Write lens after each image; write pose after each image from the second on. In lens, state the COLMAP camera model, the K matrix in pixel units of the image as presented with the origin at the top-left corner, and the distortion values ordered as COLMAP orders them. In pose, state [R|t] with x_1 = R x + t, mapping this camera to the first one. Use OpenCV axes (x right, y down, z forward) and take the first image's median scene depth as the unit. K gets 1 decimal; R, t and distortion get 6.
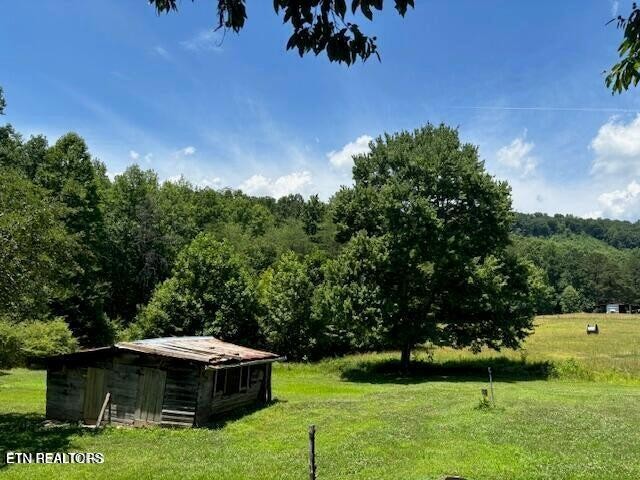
lens RADIAL K [[457.4, 0, 308.1], [0, 457.4, 239.3], [0, 0, 1]] dist [0.040533, -0.003480]
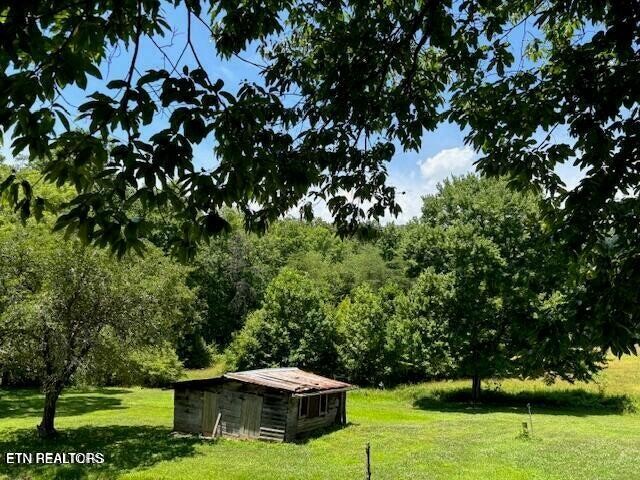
lens RADIAL K [[469.1, 0, 320.0], [0, 469.1, 240.0], [0, 0, 1]] dist [0.100136, -0.107862]
pose [[0.988224, -0.021002, -0.151566, 0.030329], [0.016384, 0.999365, -0.031650, -0.053963], [0.152135, 0.028794, 0.987940, -0.149094]]
